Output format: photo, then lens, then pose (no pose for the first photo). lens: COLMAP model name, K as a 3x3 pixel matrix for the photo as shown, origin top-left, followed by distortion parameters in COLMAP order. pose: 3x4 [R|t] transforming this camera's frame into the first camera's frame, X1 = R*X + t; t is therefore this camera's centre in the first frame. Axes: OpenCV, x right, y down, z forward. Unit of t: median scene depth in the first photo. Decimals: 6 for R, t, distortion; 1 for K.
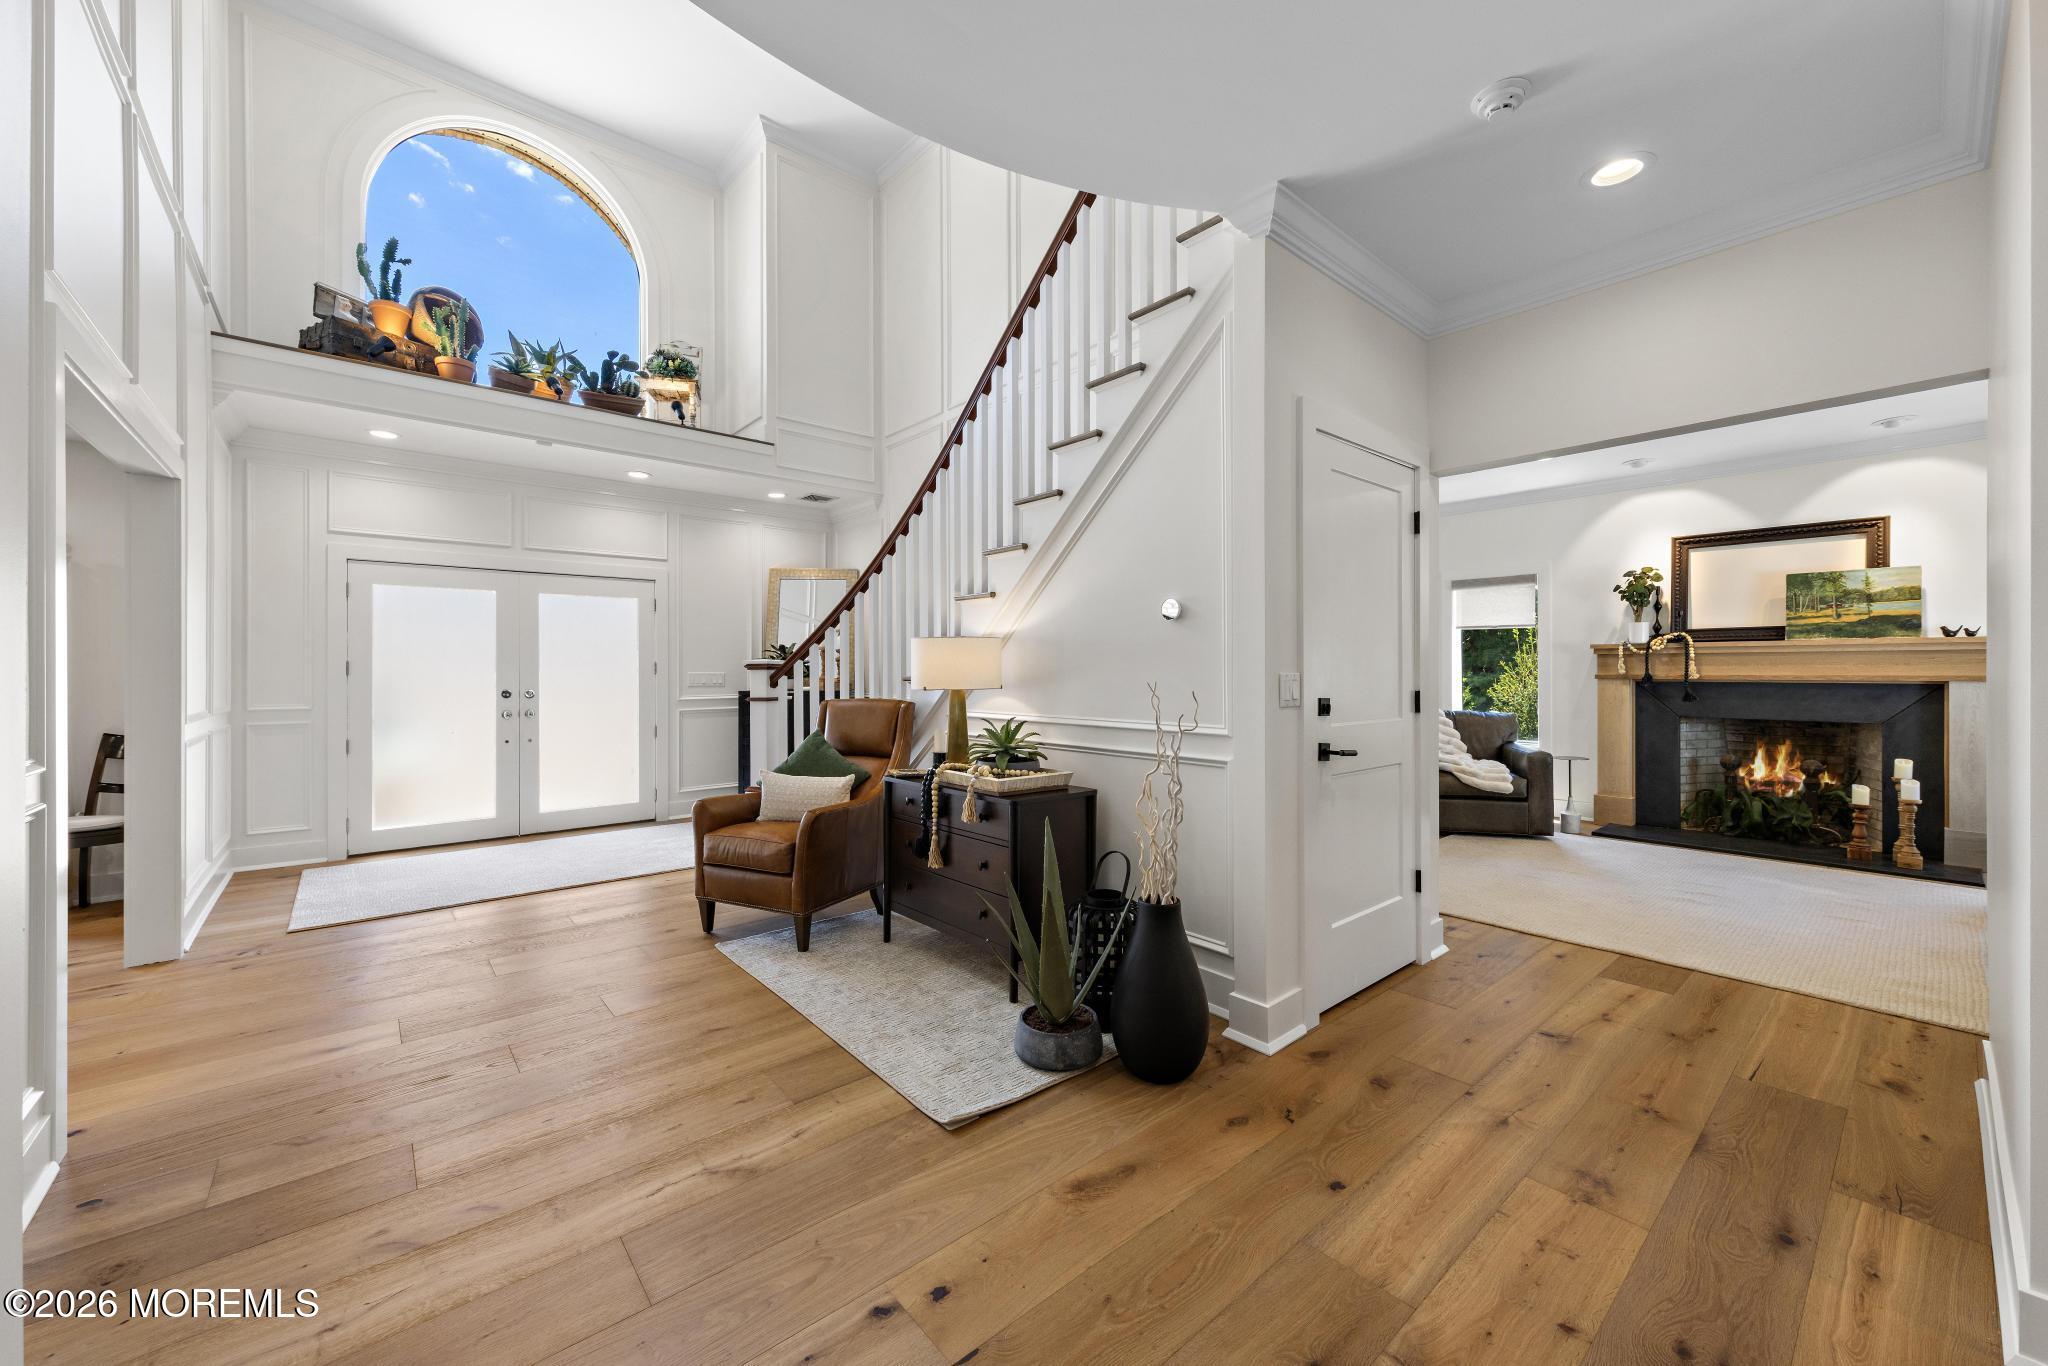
lens RADIAL K [[803.9, 0, 1019.9], [0, 803.9, 669.6], [0, 0, 1]] dist [0.003680, 0.000431]
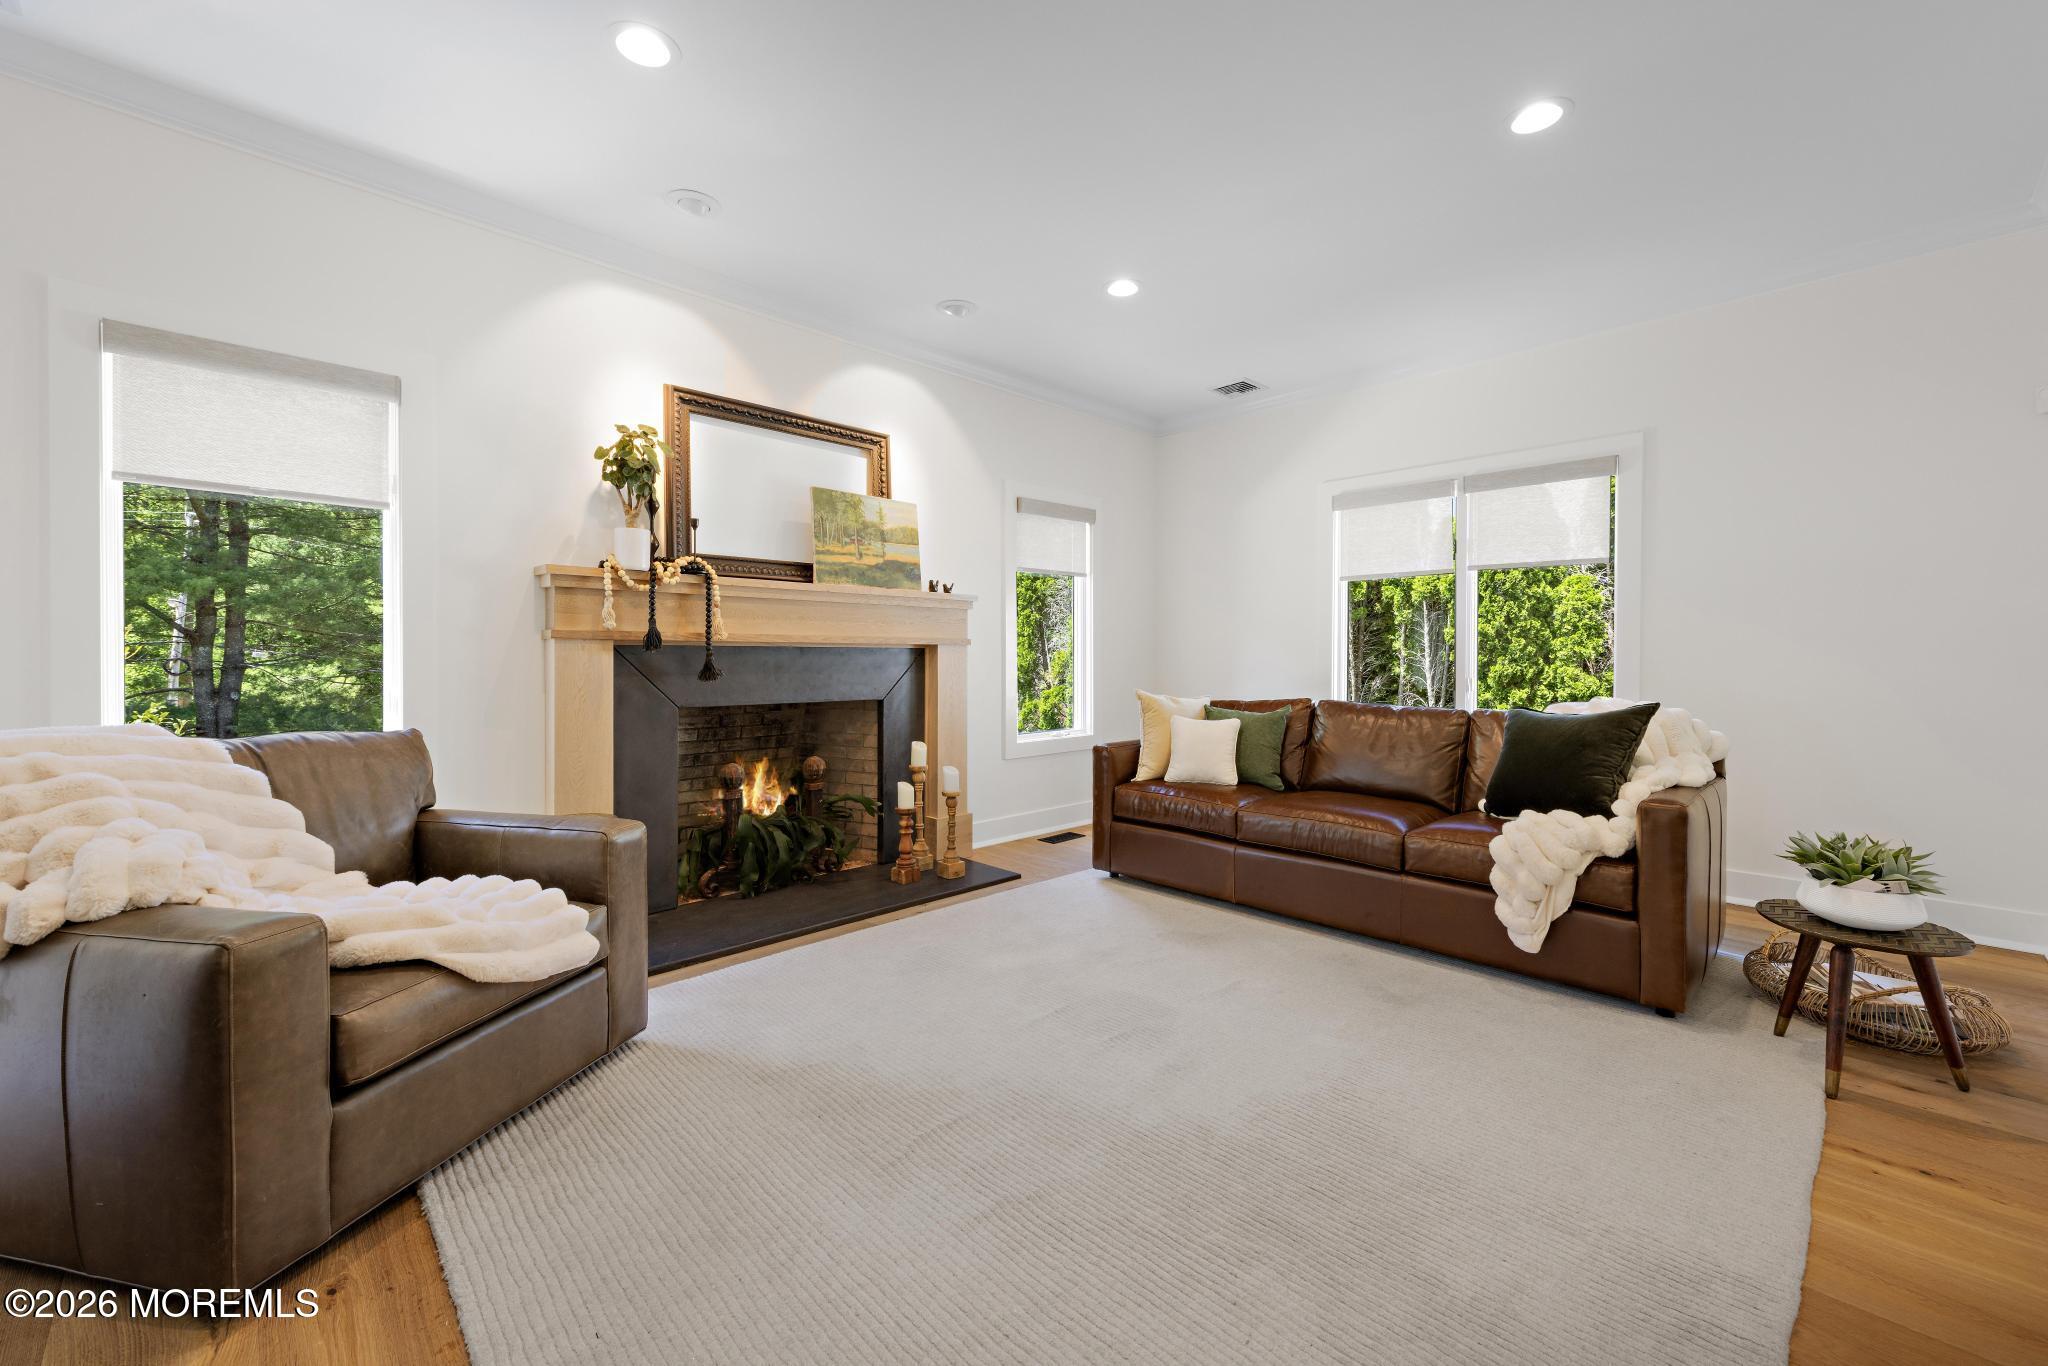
lens RADIAL K [[803.9, 0, 1021.2], [0, 803.9, 664.0], [0, 0, 1]] dist [0.003680, 0.000431]
pose [[-0.063149, -0.005658, 0.997988, 0.265997], [0.002819, 0.999979, 0.005848, 0.027207], [-0.998000, 0.003183, -0.063131, 0.867416]]
